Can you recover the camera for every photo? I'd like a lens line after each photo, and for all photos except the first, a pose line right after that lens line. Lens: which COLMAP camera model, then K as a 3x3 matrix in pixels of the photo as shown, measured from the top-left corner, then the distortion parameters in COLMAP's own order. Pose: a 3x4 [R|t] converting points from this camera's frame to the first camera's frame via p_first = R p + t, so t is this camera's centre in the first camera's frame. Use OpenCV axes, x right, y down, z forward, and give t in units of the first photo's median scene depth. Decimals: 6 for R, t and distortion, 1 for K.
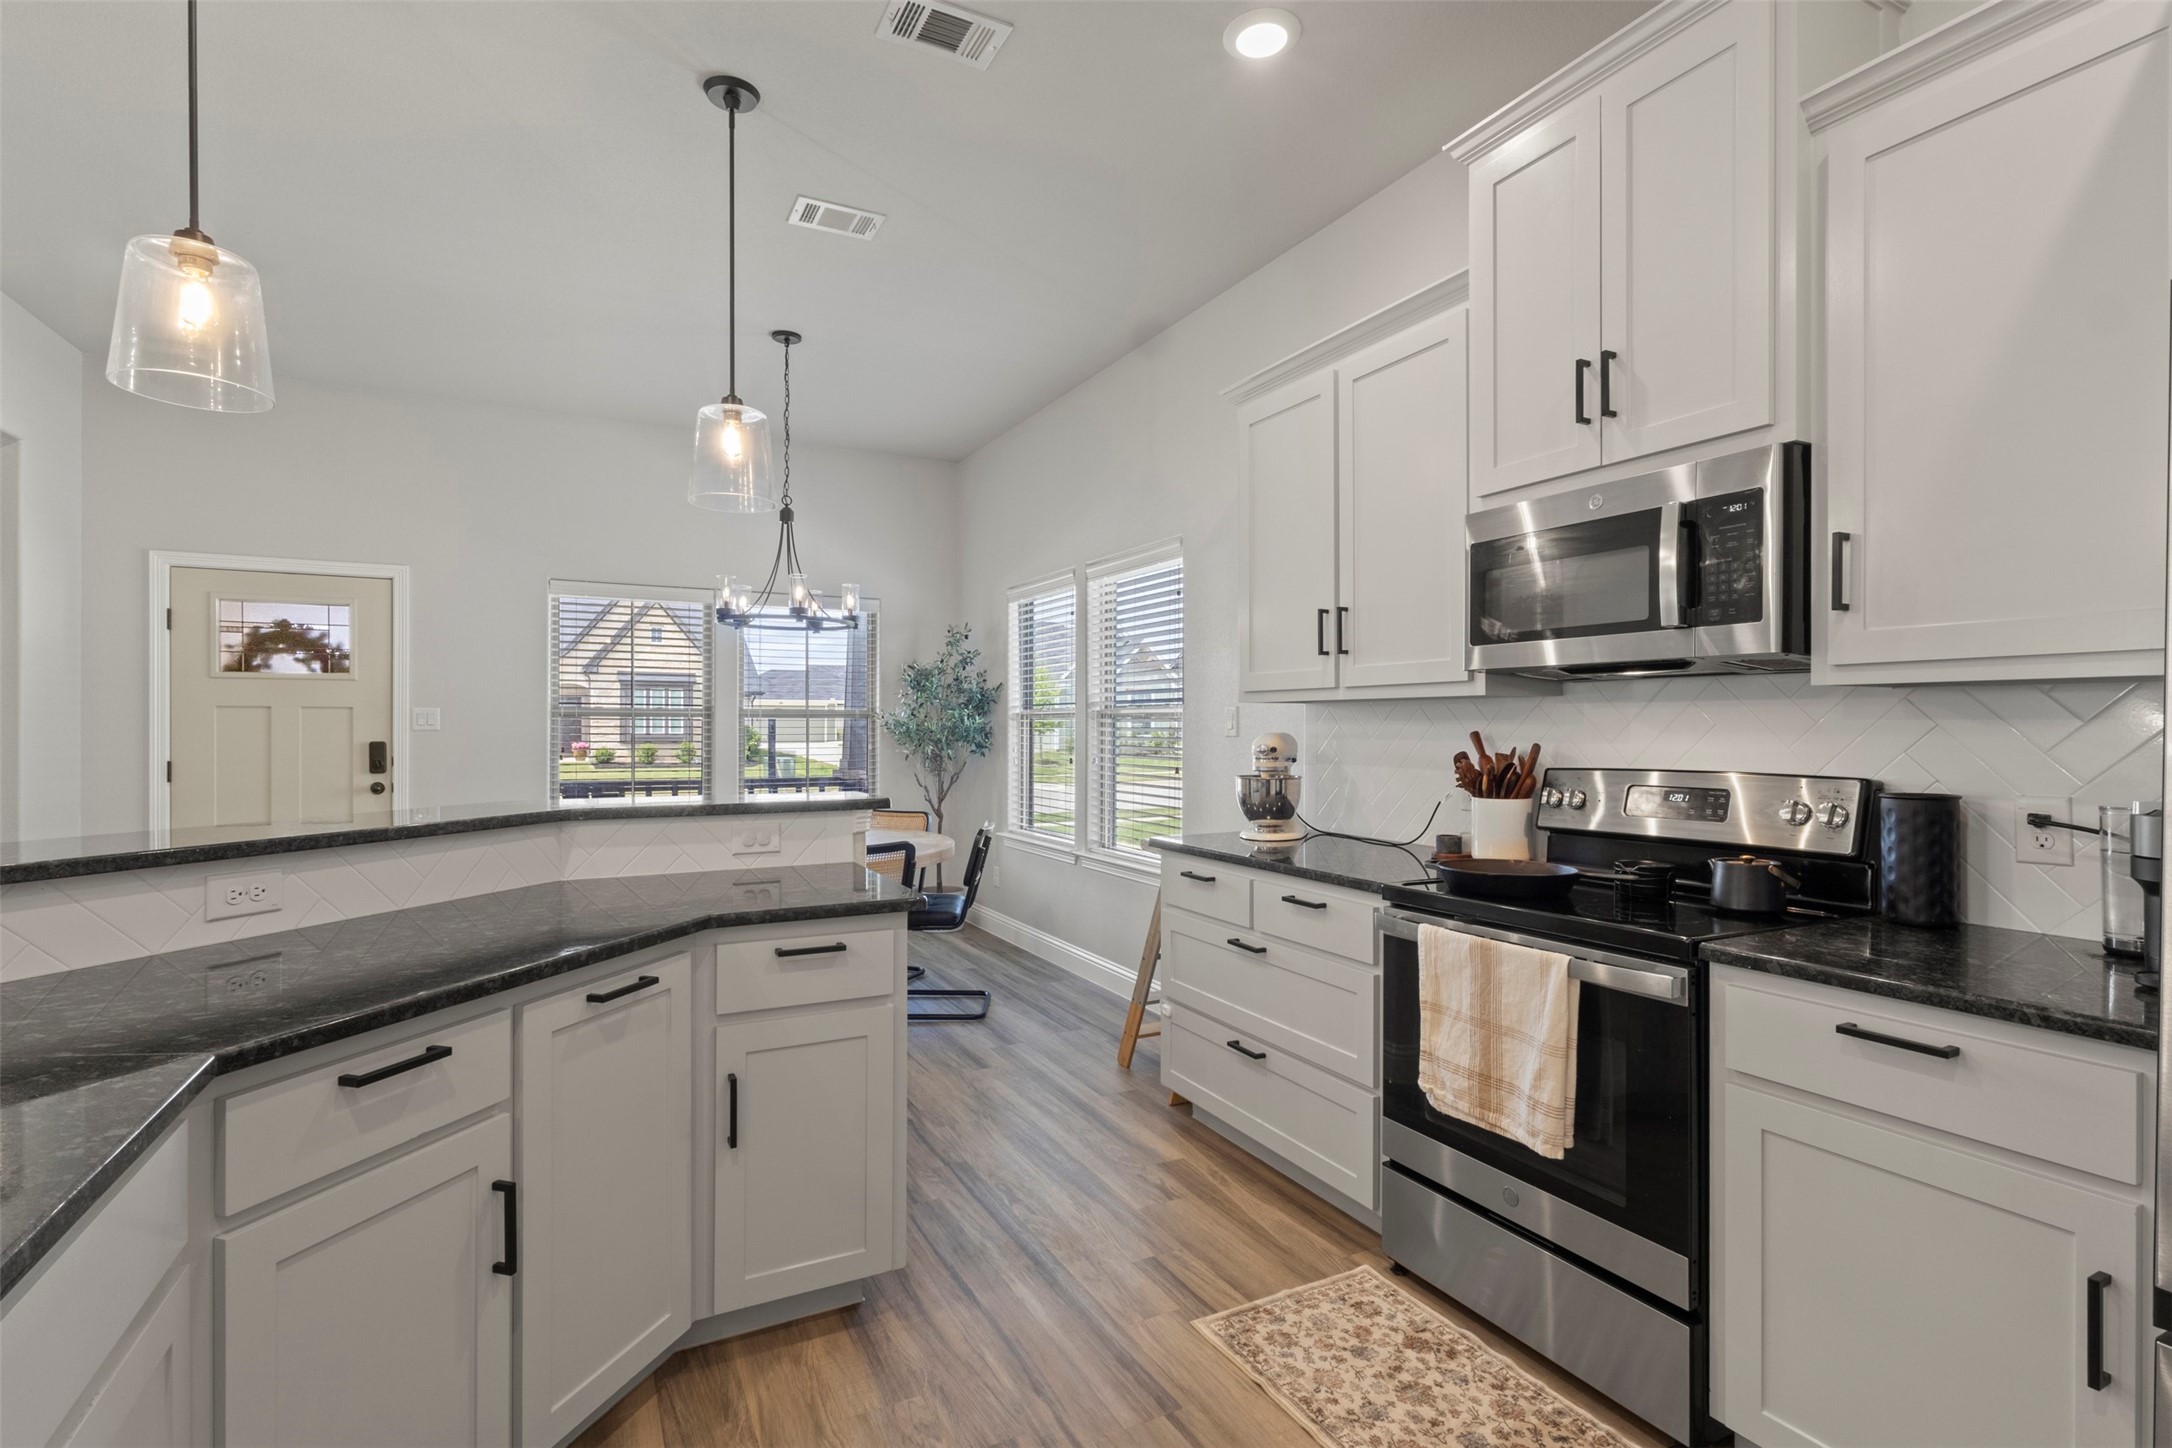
lens RADIAL K [[1002.4, 0, 1084.1], [0, 1002.4, 726.0], [0, 0, 1]] dist [0.001749, 0.000596]
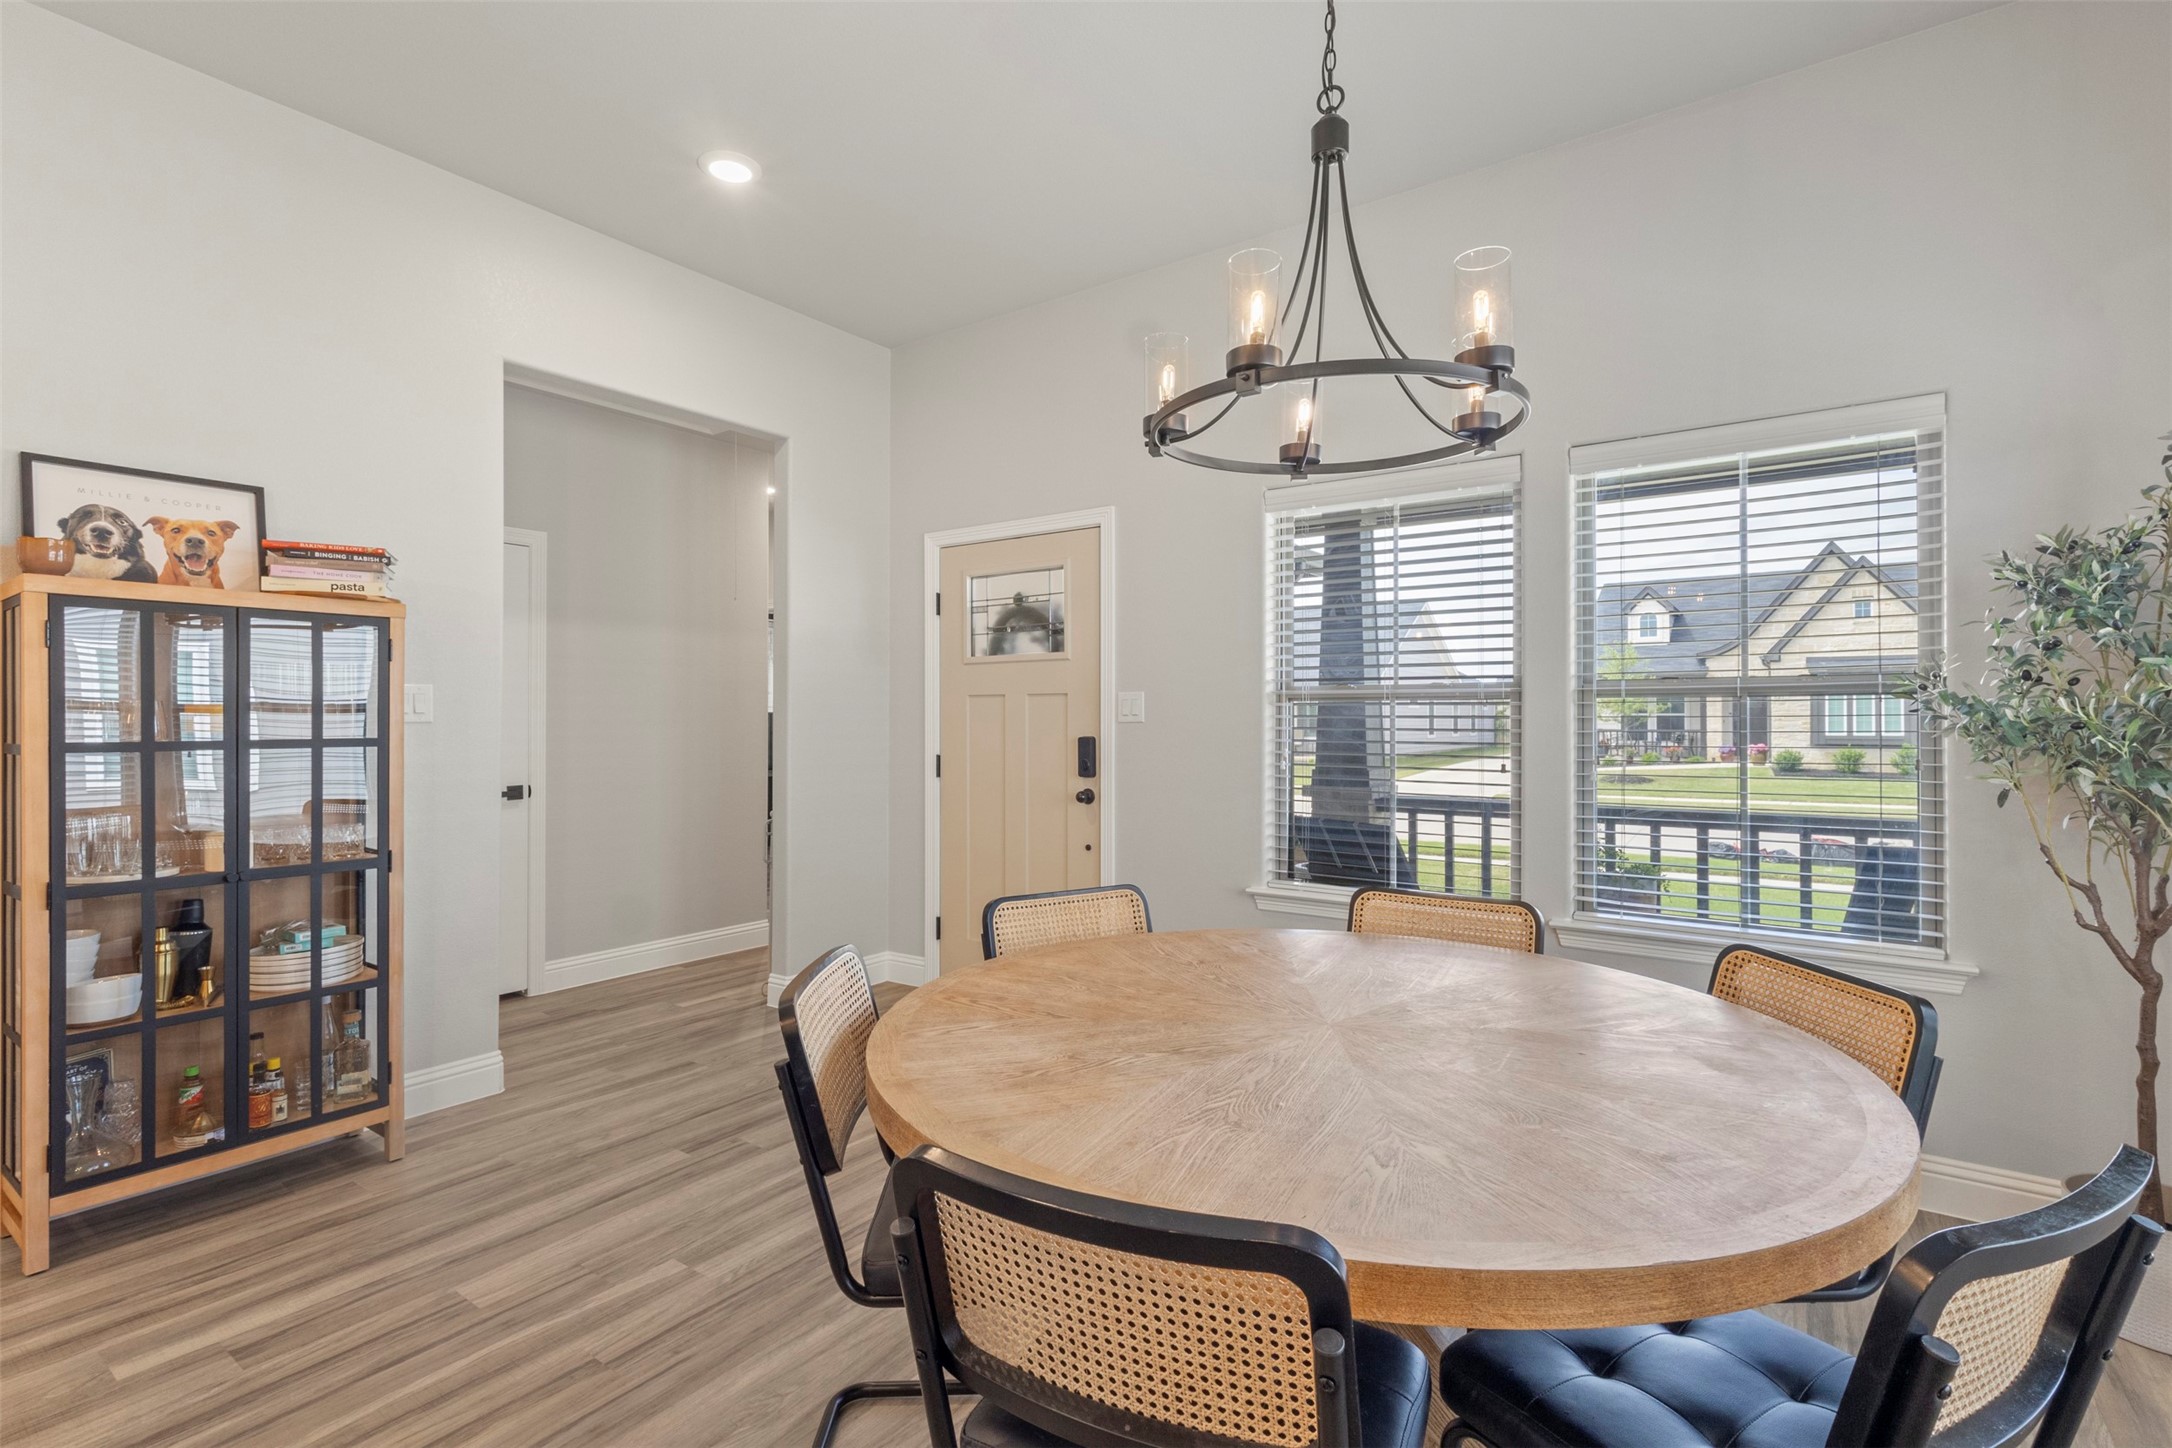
lens RADIAL K [[1002.4, 0, 1083.5], [0, 1002.4, 712.2], [0, 0, 1]] dist [0.001749, 0.000596]
pose [[0.454128, -0.010560, -0.890874, -0.014822], [-0.001734, 0.999917, -0.012737, 0.011591], [0.890935, 0.007329, 0.454072, 1.121170]]
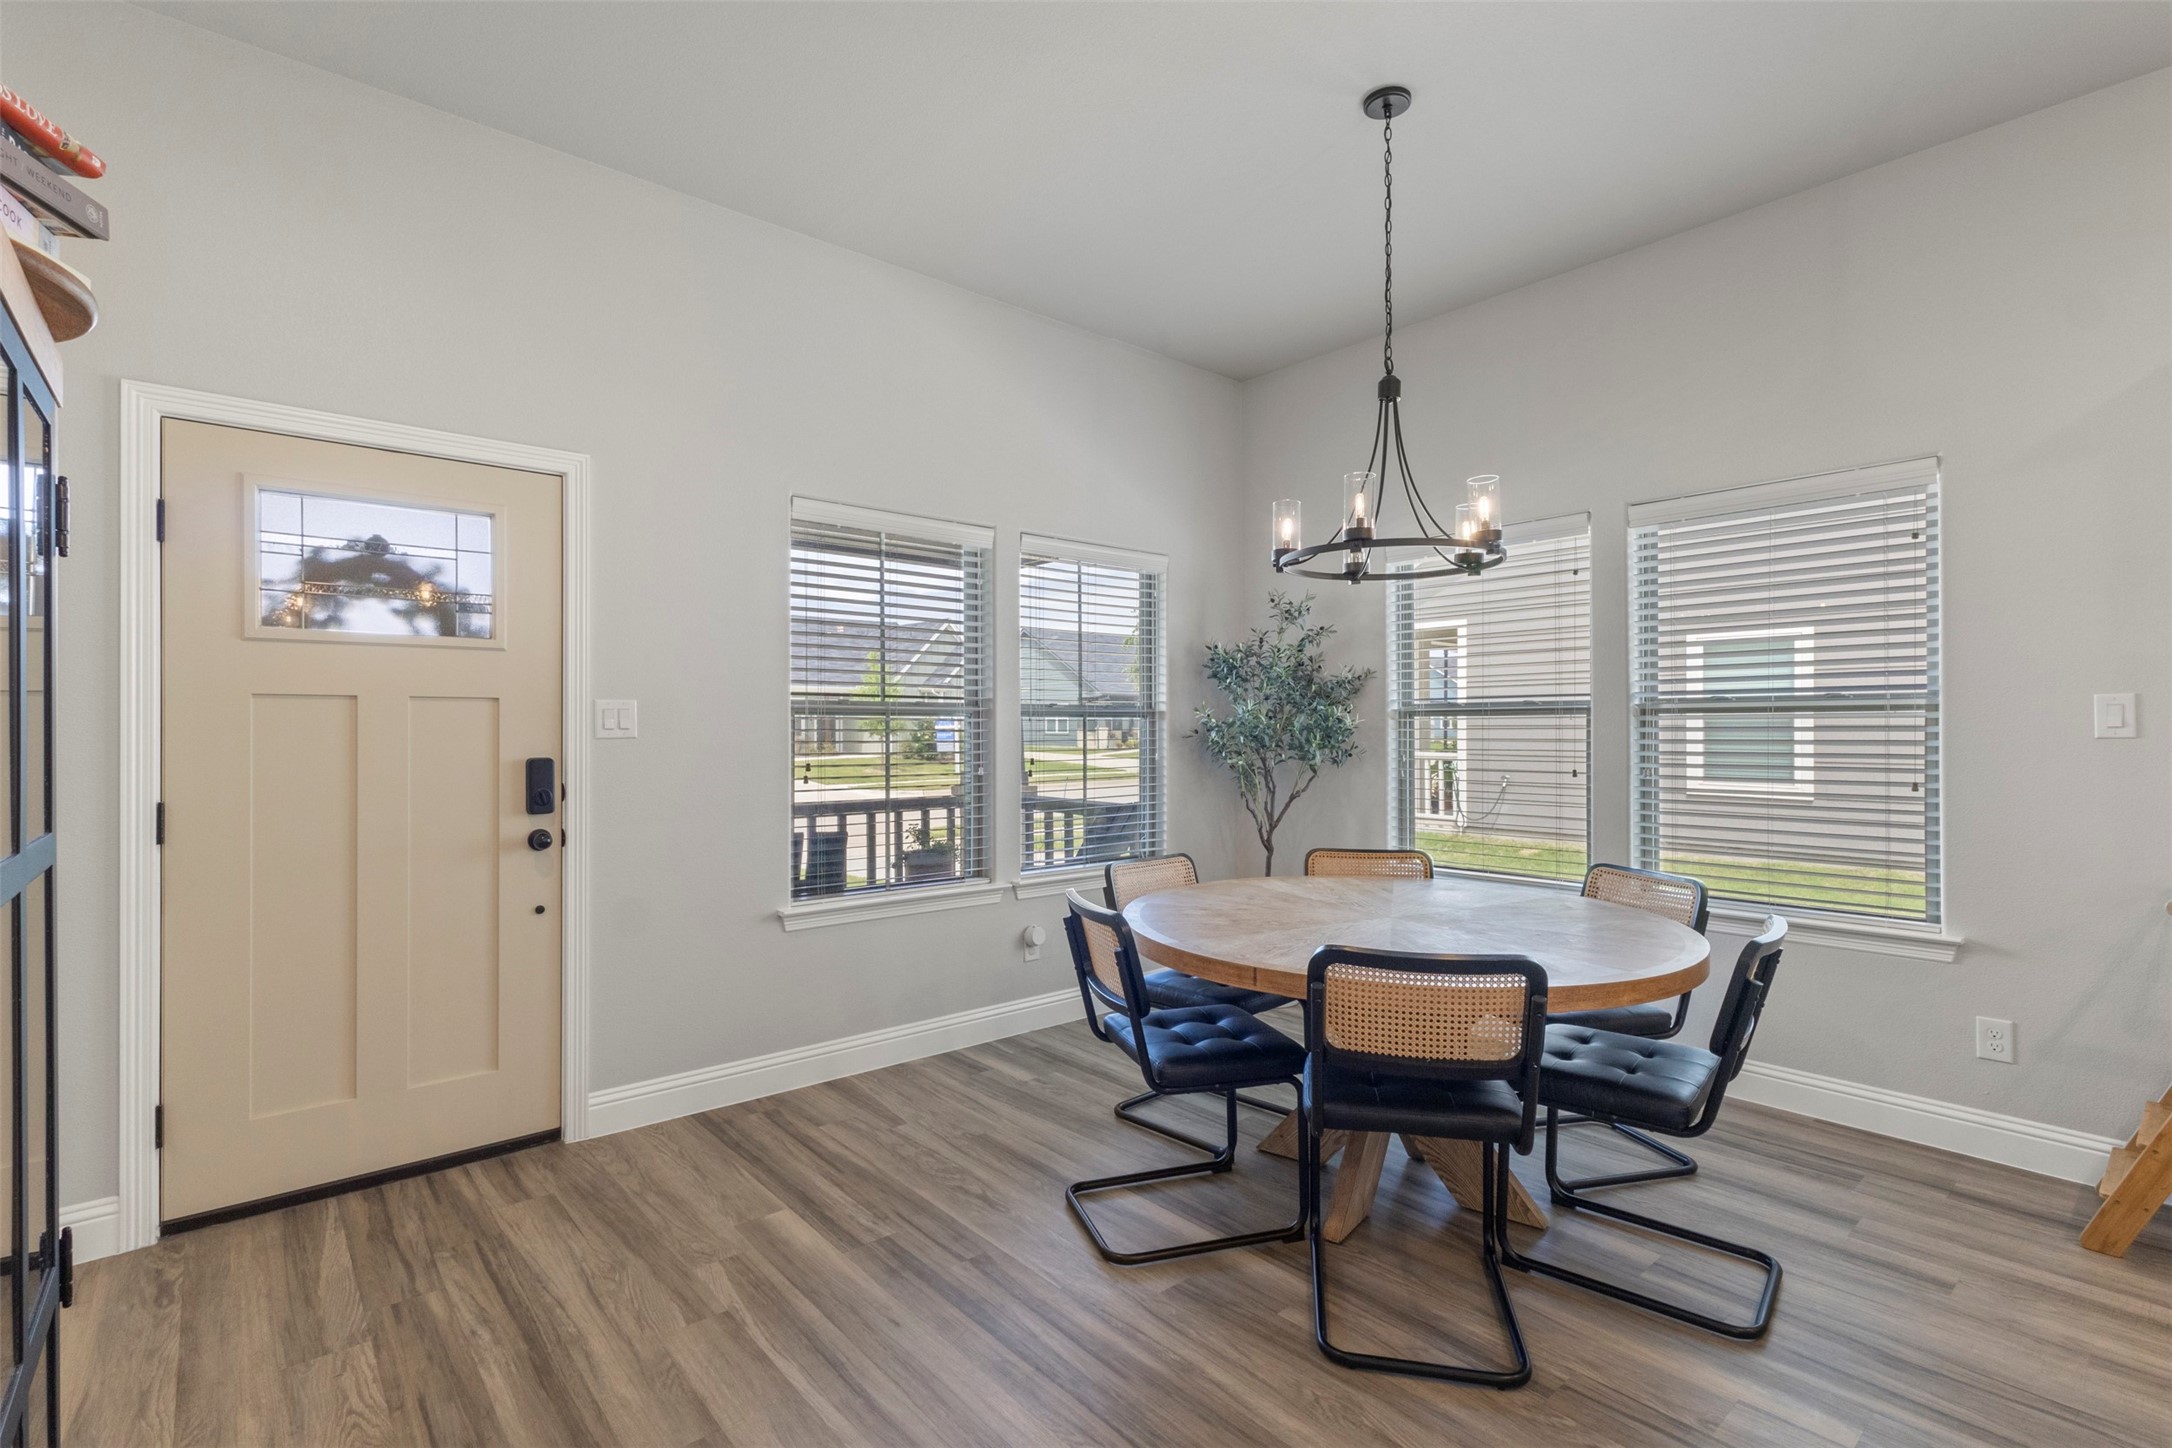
lens RADIAL K [[1002.4, 0, 1079.5], [0, 1002.4, 728.9], [0, 0, 1]] dist [0.001749, 0.000596]
pose [[0.974021, -0.004887, 0.226403, -0.932187], [0.005231, 0.999986, -0.000919, 0.001787], [-0.226395, 0.002079, 0.974033, 0.653501]]
